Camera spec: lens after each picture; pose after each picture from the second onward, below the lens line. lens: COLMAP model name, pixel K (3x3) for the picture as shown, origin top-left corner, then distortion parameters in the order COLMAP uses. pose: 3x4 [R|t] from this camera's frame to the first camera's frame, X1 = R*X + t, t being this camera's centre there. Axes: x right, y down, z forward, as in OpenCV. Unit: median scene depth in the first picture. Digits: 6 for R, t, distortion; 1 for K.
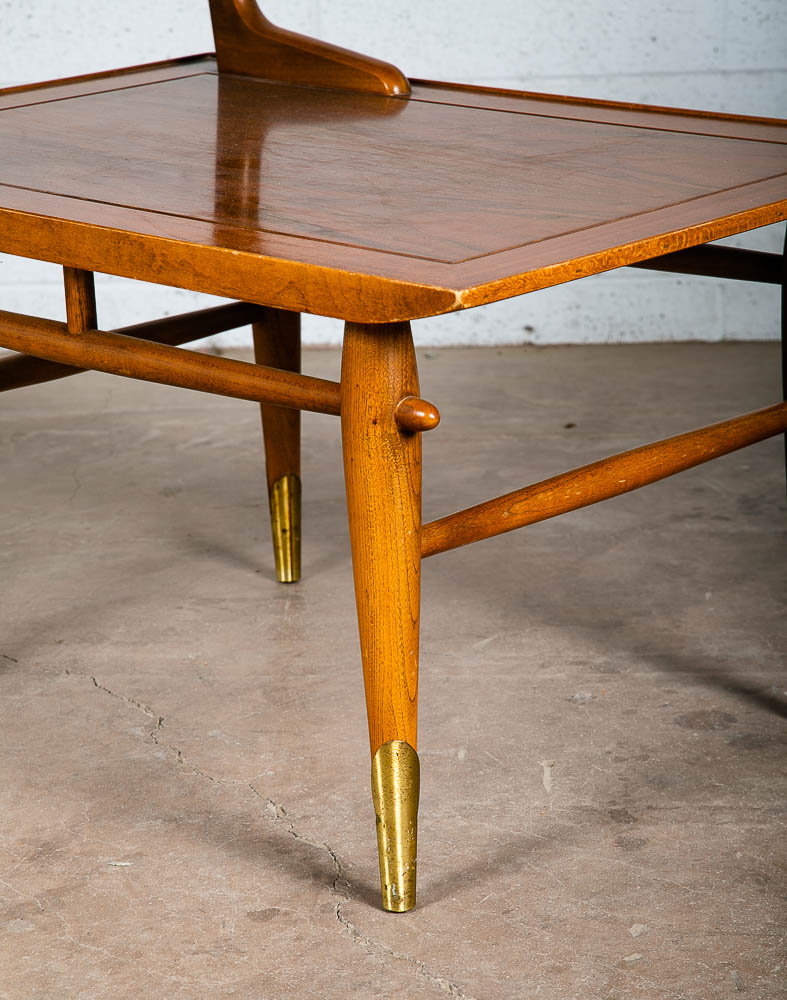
lens RADIAL K [[3208.6, 0, 393.6], [0, 3208.6, 600.4], [0, 0, 1]] dist [0.571689, 0.189026]
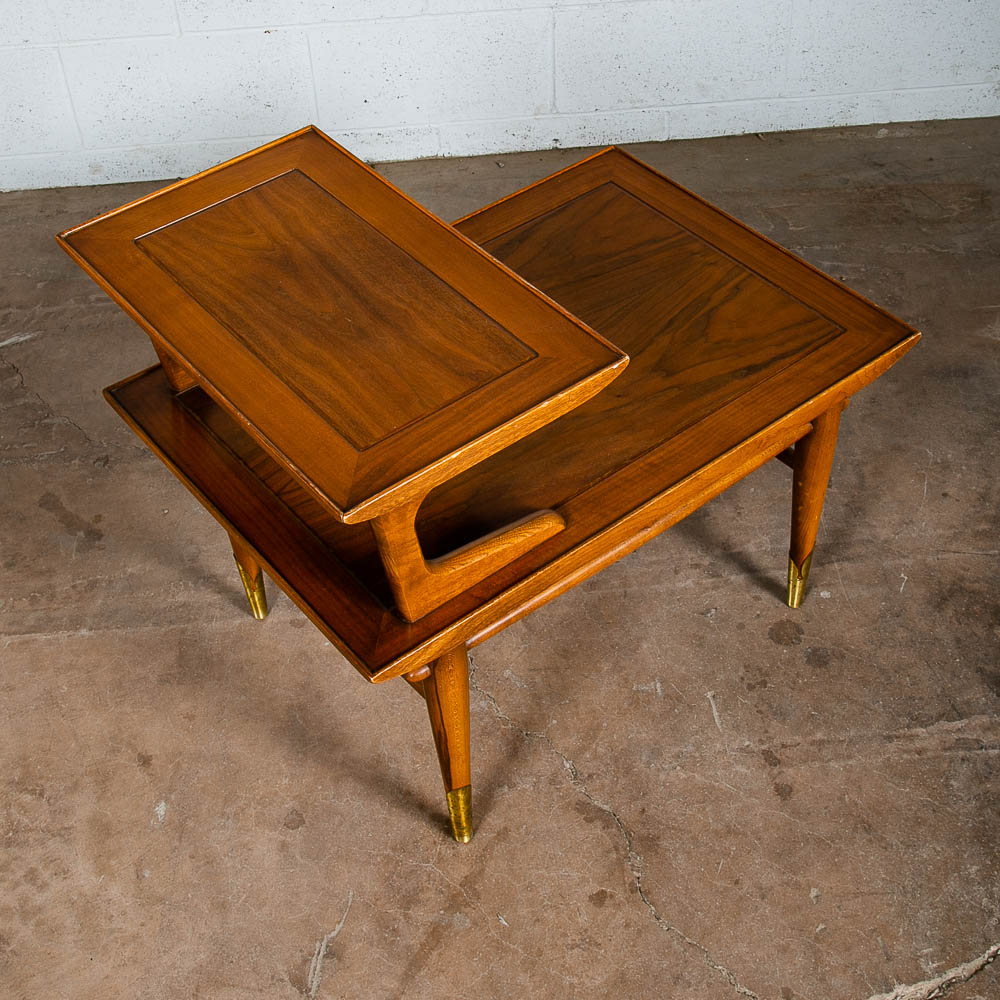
lens RADIAL K [[1538.6, 0, 521.1], [0, 1538.6, 447.5], [0, 0, 1]] dist [-0.049801, 0.060622]
pose [[0.986270, -0.109963, 0.123204, -0.141890], [0.047812, 0.904247, 0.424325, -0.430209], [-0.158067, -0.412608, 0.897089, 0.332048]]
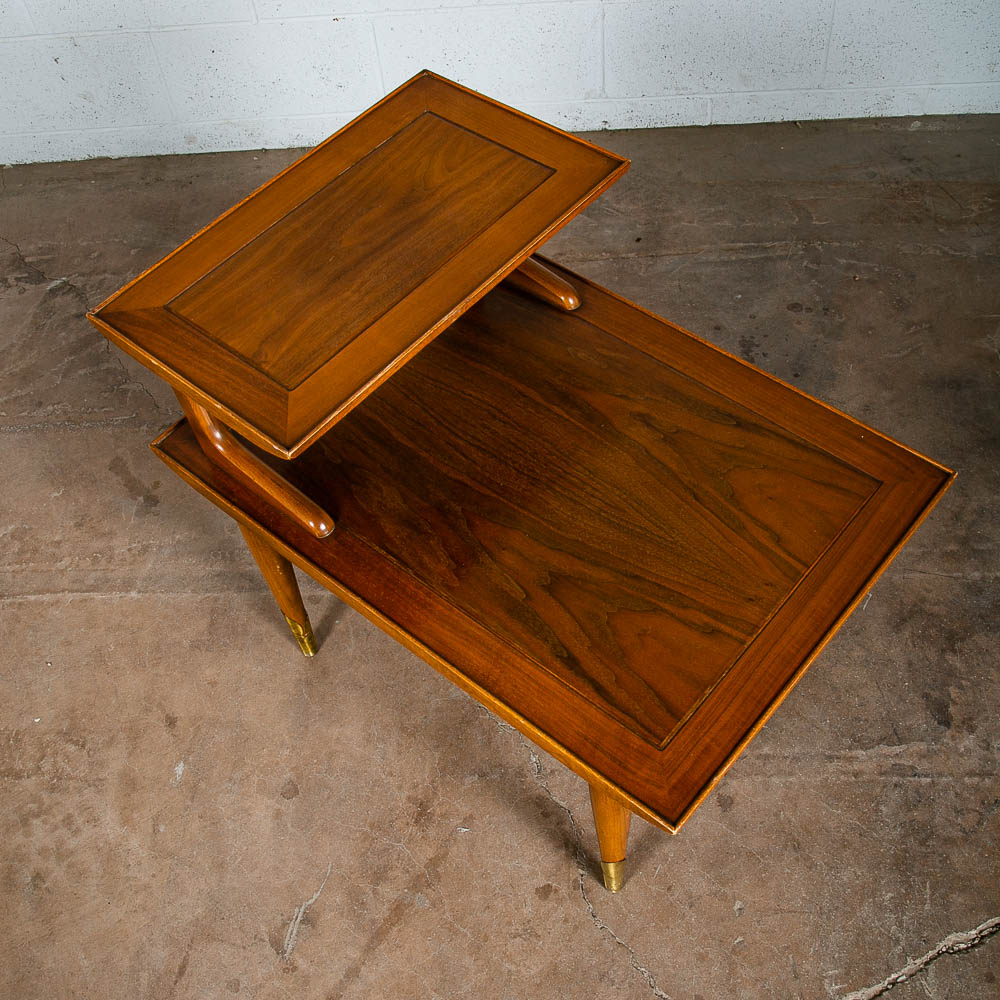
lens RADIAL K [[1229.4, 0, 508.0], [0, 1229.4, 515.0], [0, 0, 1]] dist [-0.089843, 0.079925]
pose [[0.997645, -0.068587, -0.001150, -0.041389], [0.056582, 0.813313, 0.579068, -0.467863], [-0.038781, -0.577769, 0.815278, 0.481669]]
